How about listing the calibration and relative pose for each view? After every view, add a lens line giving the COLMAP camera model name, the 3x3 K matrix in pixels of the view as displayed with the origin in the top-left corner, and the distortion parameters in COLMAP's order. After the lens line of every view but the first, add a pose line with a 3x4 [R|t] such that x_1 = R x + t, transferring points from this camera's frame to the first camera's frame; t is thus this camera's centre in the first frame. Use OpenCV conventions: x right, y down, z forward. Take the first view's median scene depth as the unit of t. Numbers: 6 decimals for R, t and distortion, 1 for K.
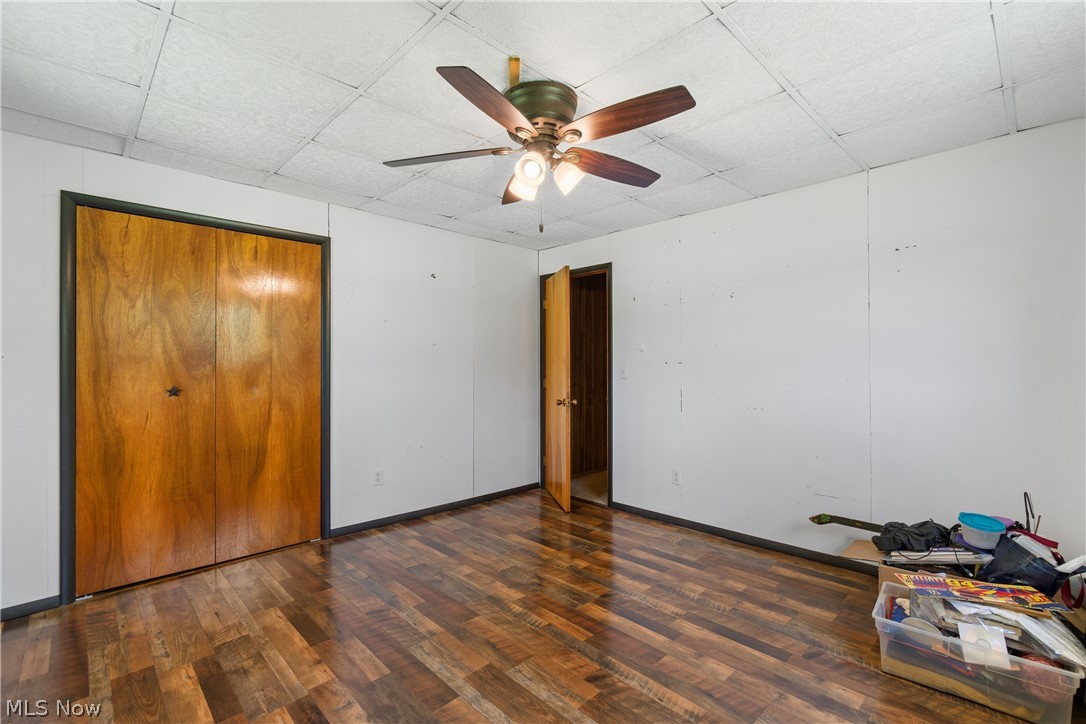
lens RADIAL K [[485.9, 0, 548.2], [0, 485.9, 354.4], [0, 0, 1]] dist [0.000020, -0.000291]
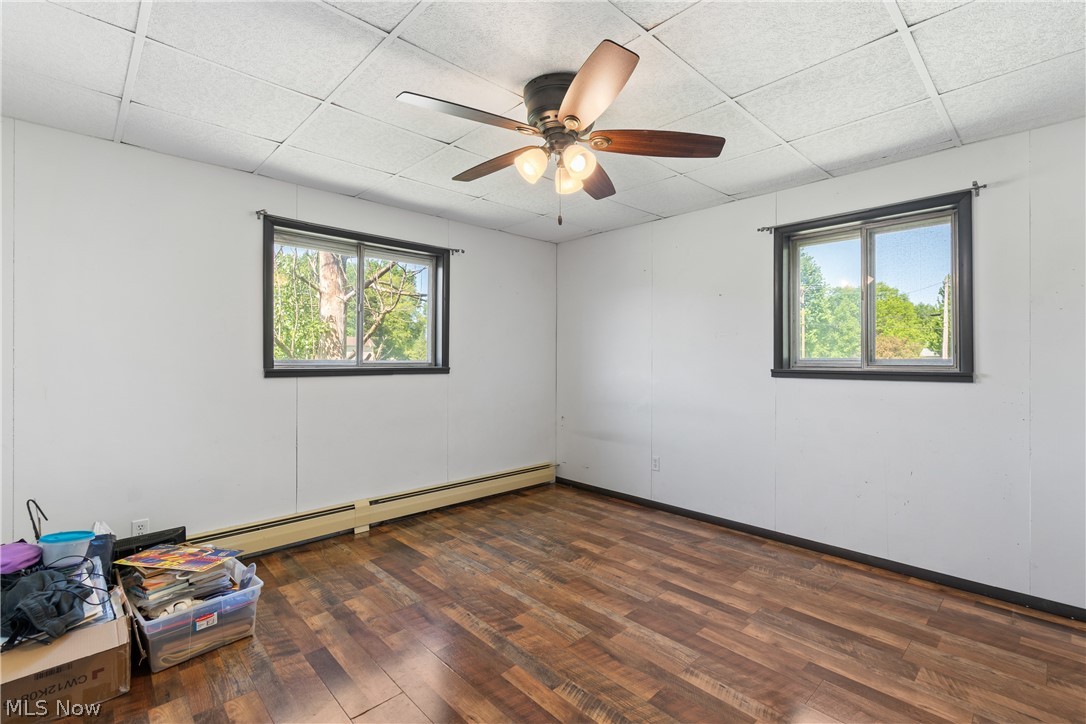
lens RADIAL K [[485.9, 0, 548.2], [0, 485.9, 354.4], [0, 0, 1]] dist [0.000020, -0.000291]
pose [[-0.999891, 0.003149, 0.014431, -0.003983], [0.002856, 0.999789, -0.020338, 0.034915], [-0.014492, -0.020294, -0.999689, 2.083196]]
